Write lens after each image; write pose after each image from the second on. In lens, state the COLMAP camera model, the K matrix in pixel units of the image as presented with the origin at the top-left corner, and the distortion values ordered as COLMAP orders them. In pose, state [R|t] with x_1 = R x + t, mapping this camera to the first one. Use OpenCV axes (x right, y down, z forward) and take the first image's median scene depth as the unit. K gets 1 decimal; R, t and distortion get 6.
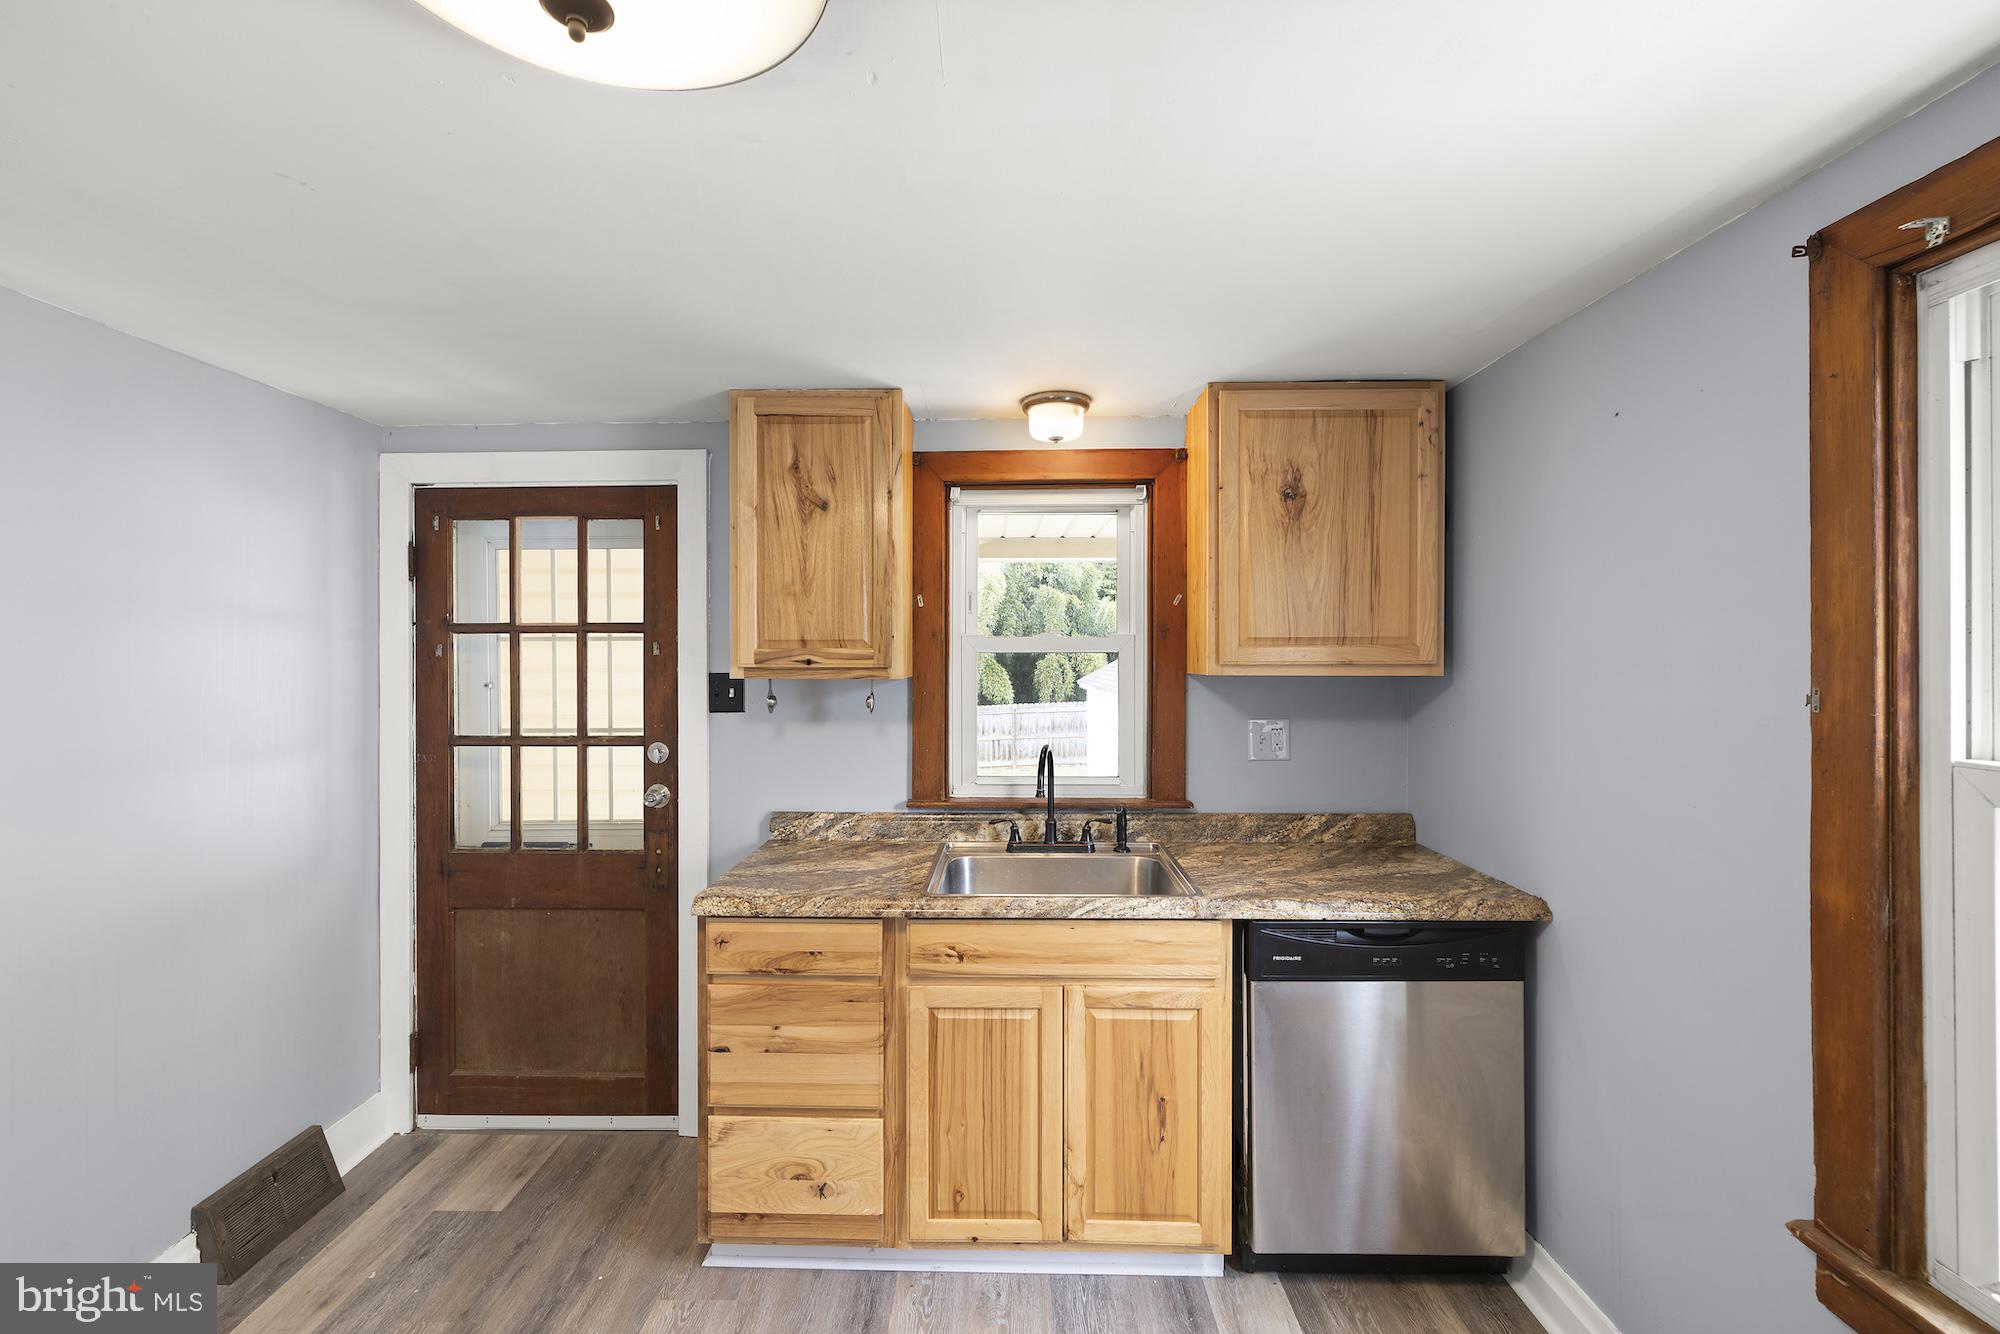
lens RADIAL K [[854.1, 0, 987.8], [0, 854.1, 661.8], [0, 0, 1]] dist [0.002589, -0.000491]
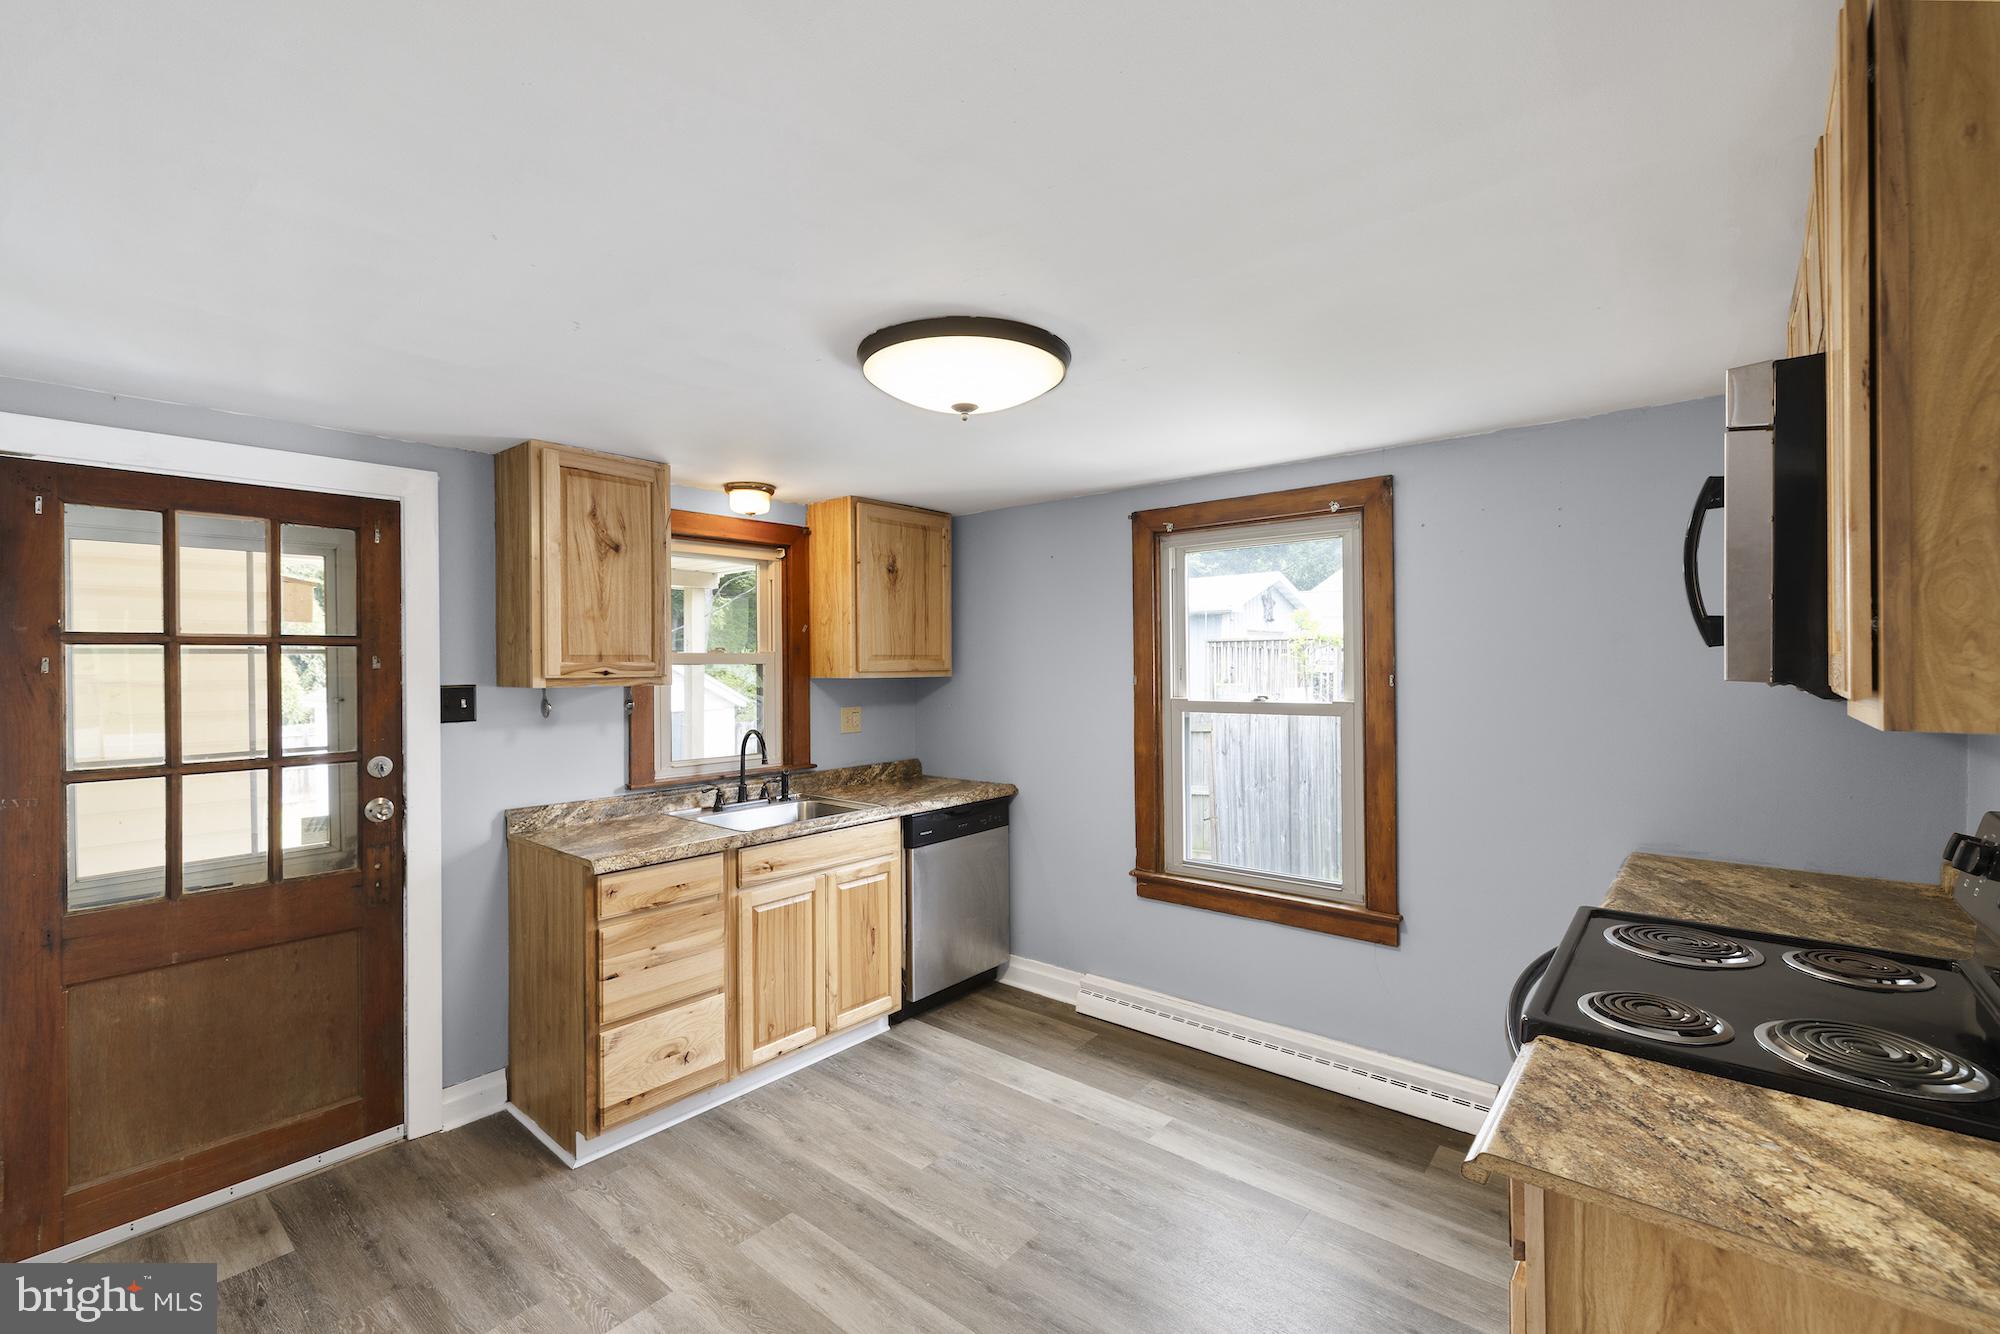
lens RADIAL K [[854.1, 0, 1007.1], [0, 854.1, 669.1], [0, 0, 1]] dist [0.002589, -0.000491]
pose [[0.624320, -0.009022, 0.781117, -0.812967], [0.012548, 0.999920, 0.001520, 0.000053], [-0.781068, 0.008852, 0.624383, -0.226885]]
